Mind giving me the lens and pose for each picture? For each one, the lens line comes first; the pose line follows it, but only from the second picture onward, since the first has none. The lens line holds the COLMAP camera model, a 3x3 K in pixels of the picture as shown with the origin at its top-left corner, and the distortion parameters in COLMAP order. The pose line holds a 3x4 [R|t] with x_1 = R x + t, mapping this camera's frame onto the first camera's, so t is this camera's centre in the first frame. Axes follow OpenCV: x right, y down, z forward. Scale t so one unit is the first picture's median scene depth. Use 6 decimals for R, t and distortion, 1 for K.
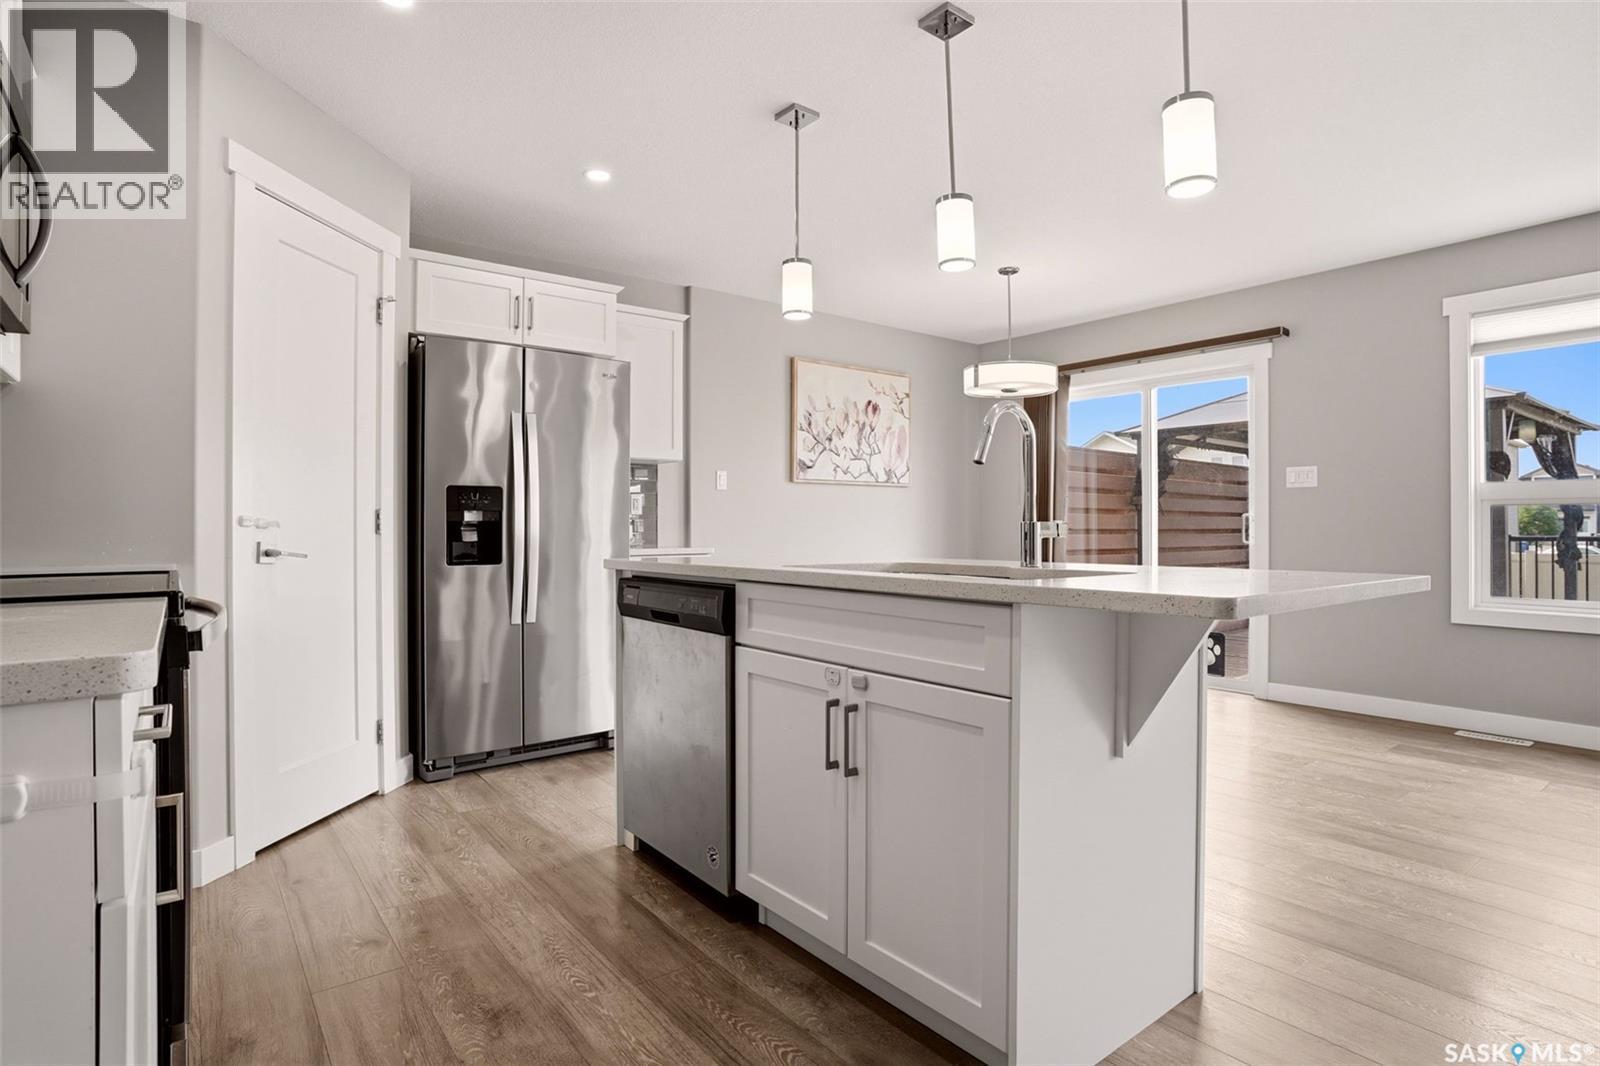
lens RADIAL K [[861.5, 0, 800.4], [0, 861.5, 526.6], [0, 0, 1]] dist [-0.043858, 0.023227]
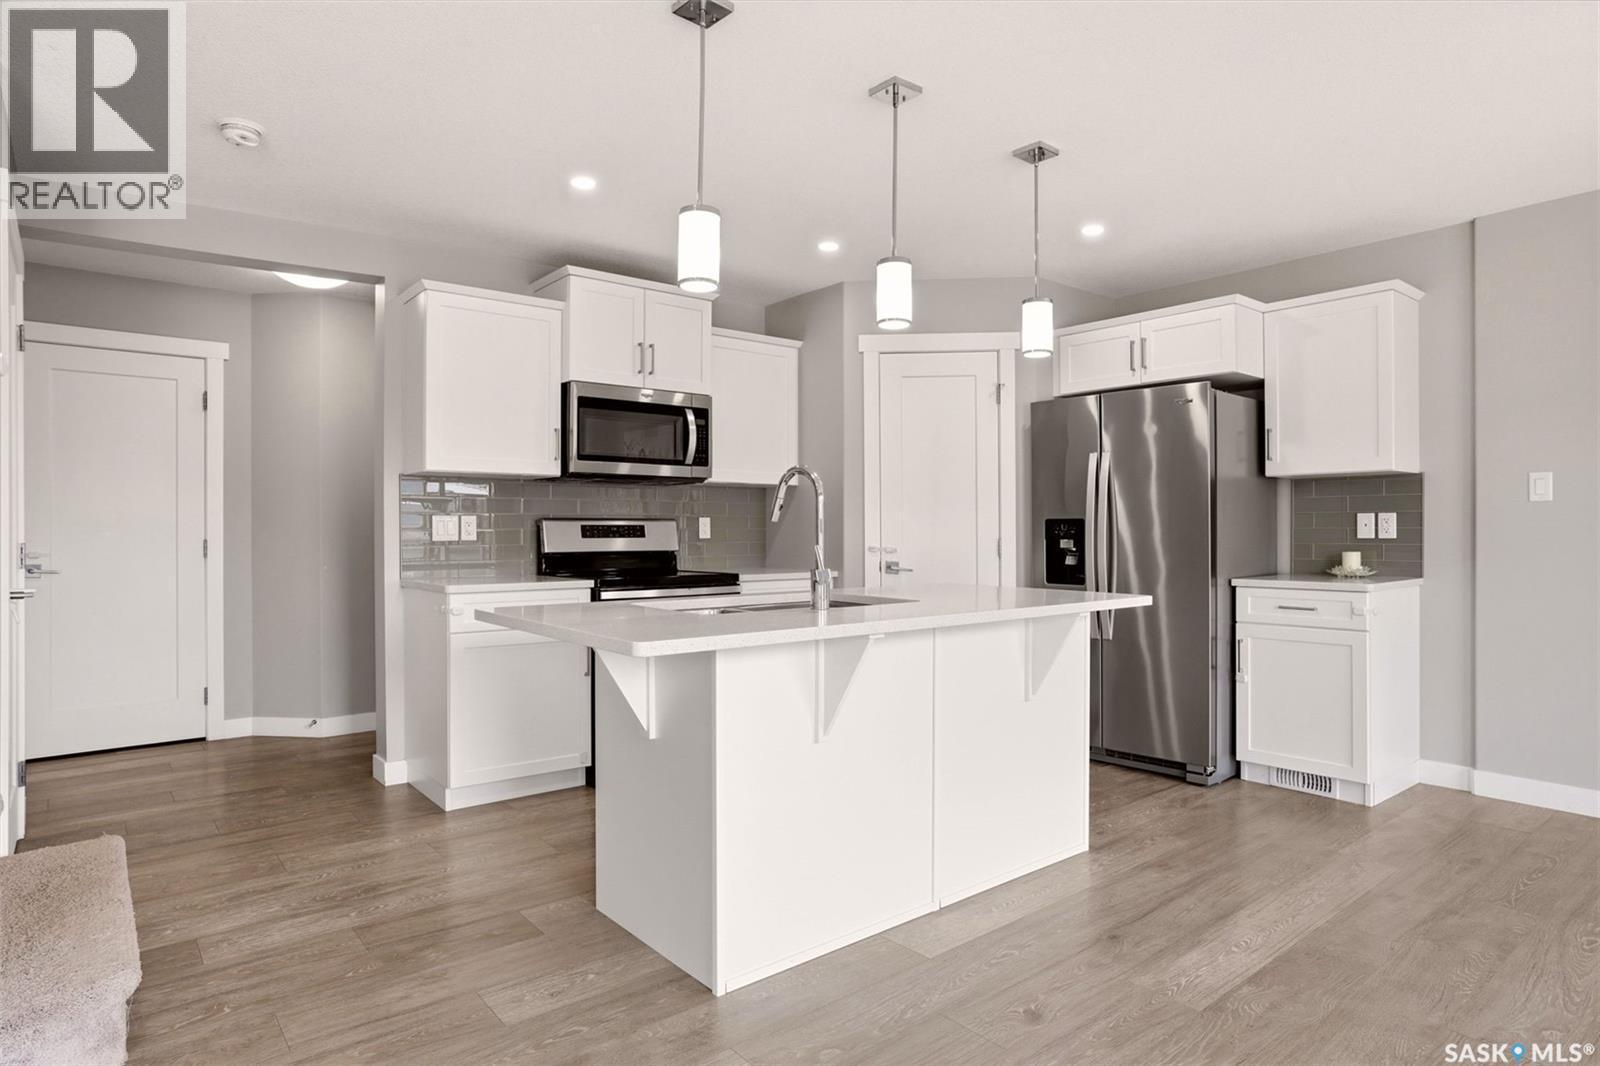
lens RADIAL K [[923.7, 0, 769.2], [0, 923.7, 537.9], [0, 0, 1]] dist [-0.020978, 0.000831]
pose [[-0.022456, 0.012835, -0.999665, 0.754326], [0.007381, 0.999892, 0.012672, -0.033114], [0.999721, -0.007094, -0.022548, 0.499563]]
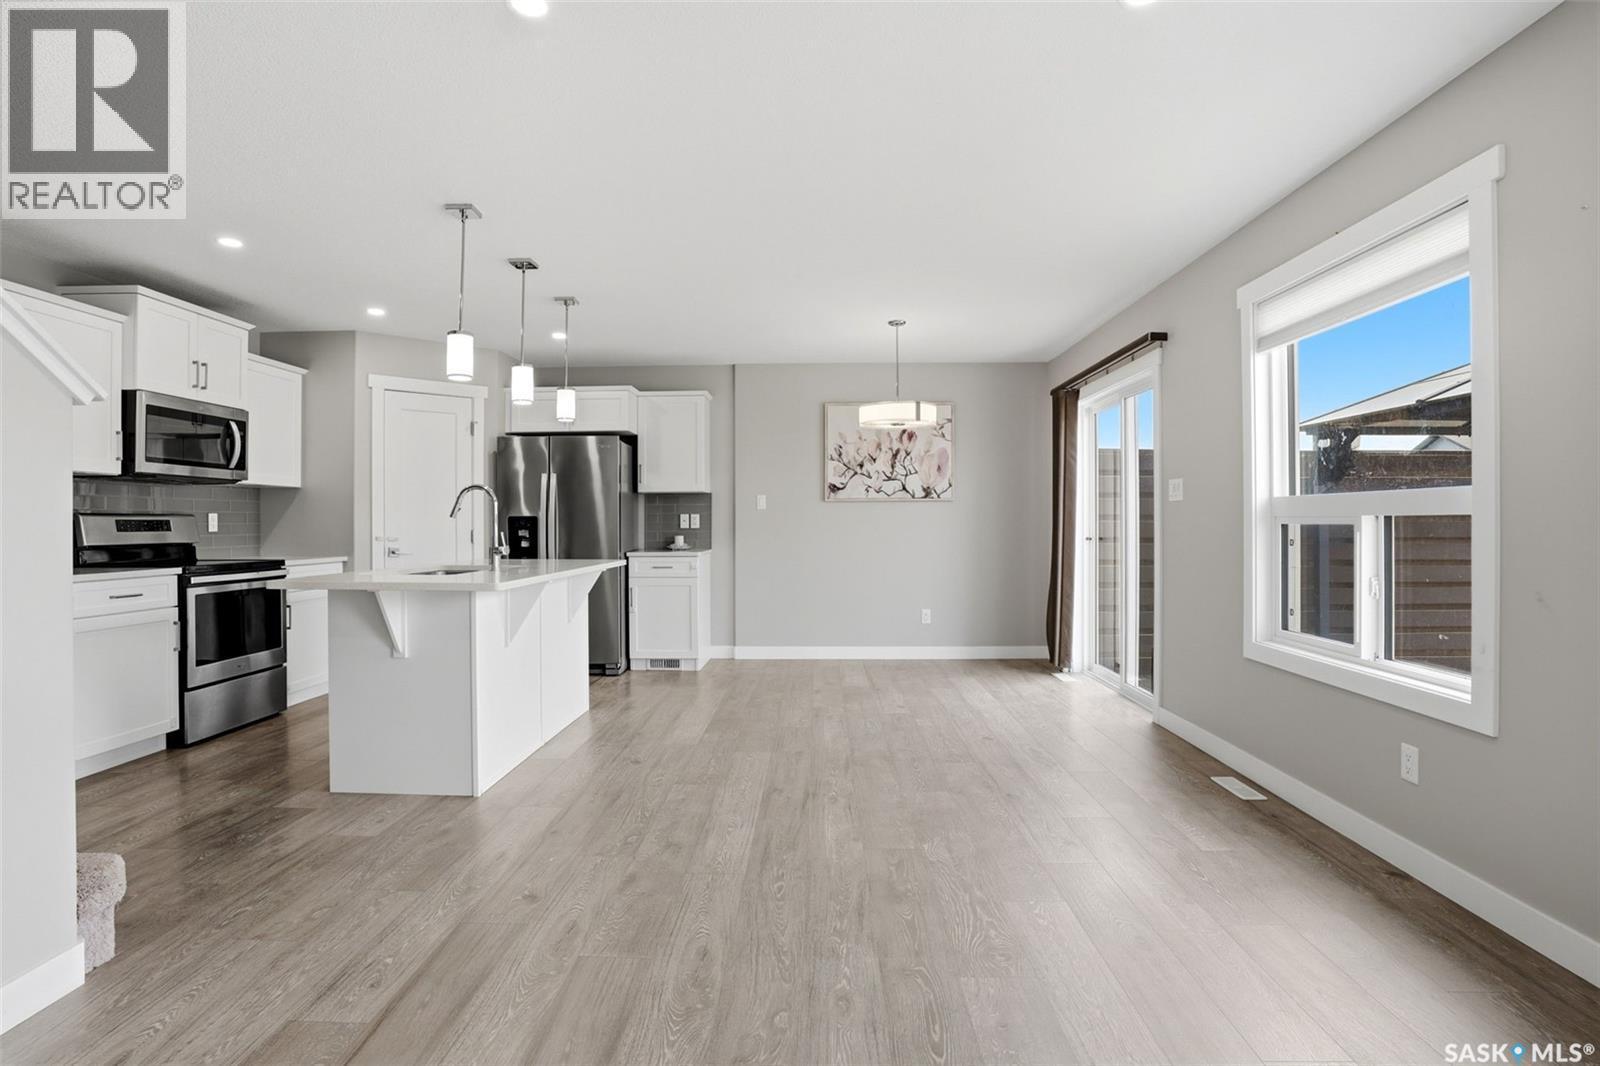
lens RADIAL K [[861.5, 0, 801.9], [0, 861.5, 524.0], [0, 0, 1]] dist [-0.043858, 0.023227]
pose [[0.748913, 0.002380, -0.662664, 1.030413], [0.003916, 0.999960, 0.008017, -0.036056], [0.662657, -0.008599, 0.748874, 0.026283]]
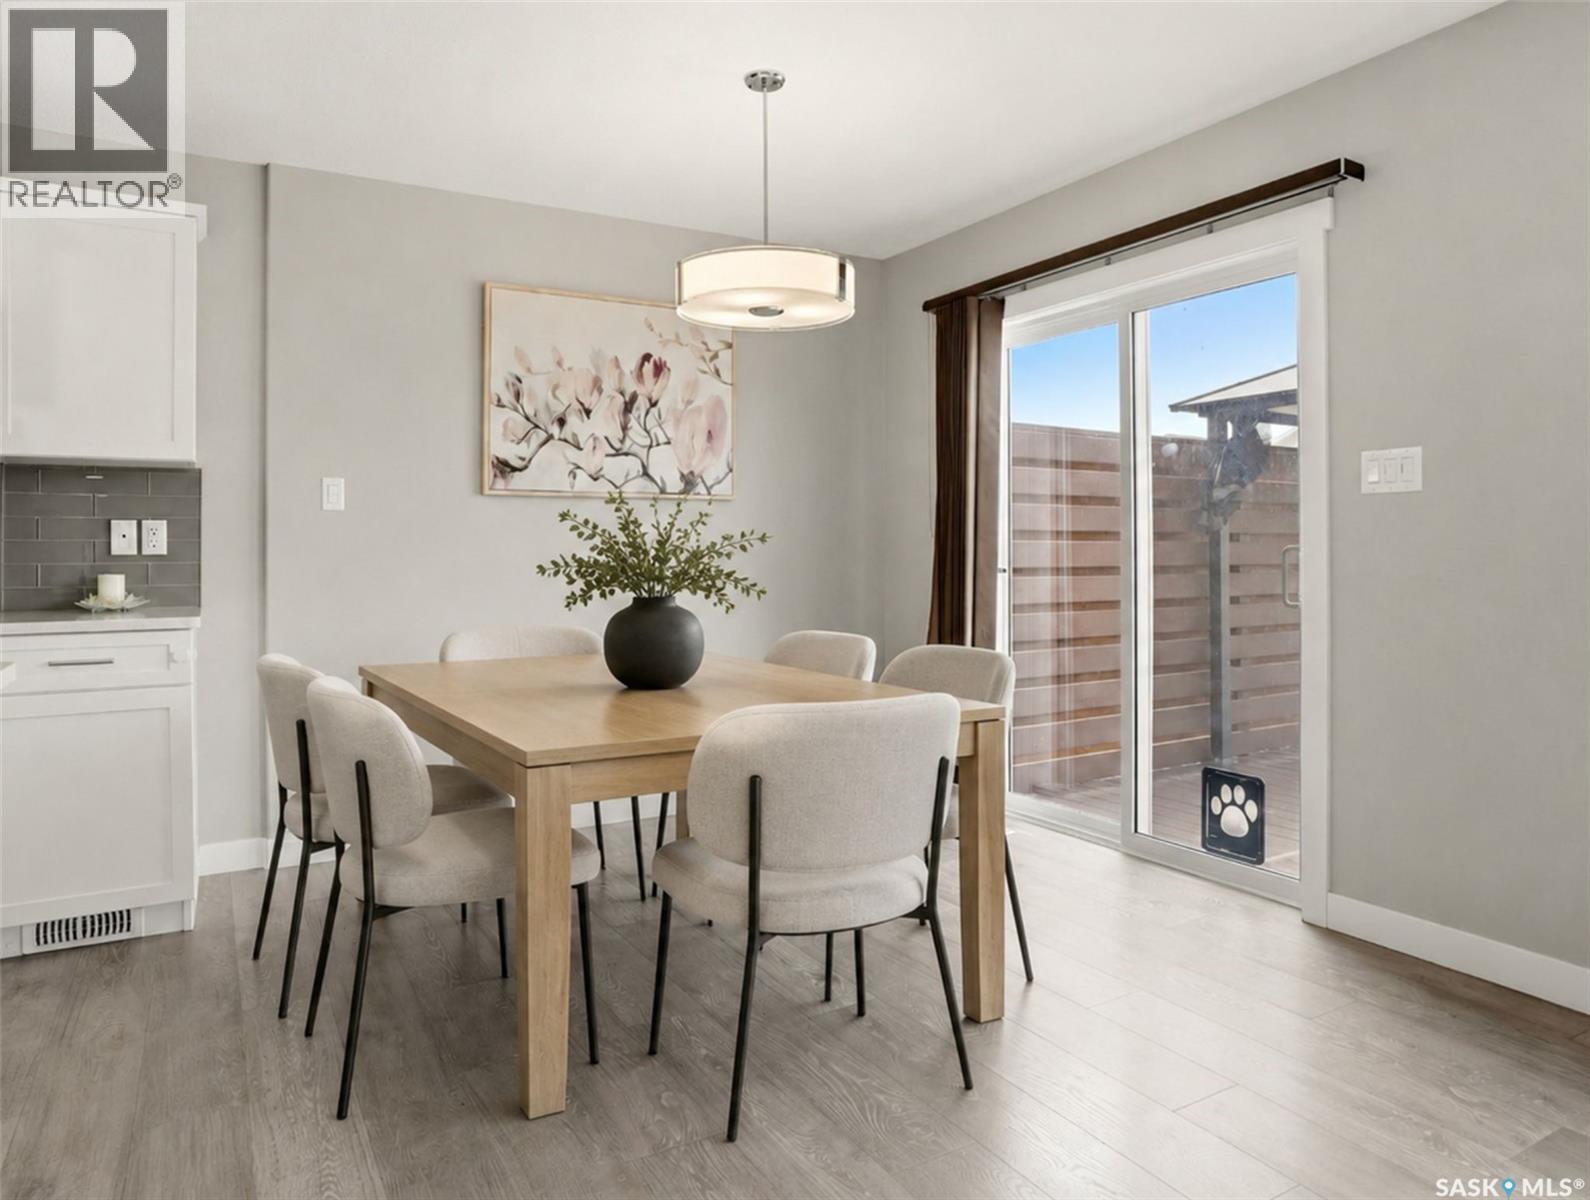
lens RADIAL K [[1025.9, 0, 785.3], [0, 1025.9, 537.5], [0, 0, 1]] dist [-0.042636, 0.020829]
pose [[0.987455, -0.006182, -0.157779, 0.386198], [0.005103, 0.999961, -0.007238, -0.021132], [0.157817, 0.006342, 0.987448, 0.436500]]
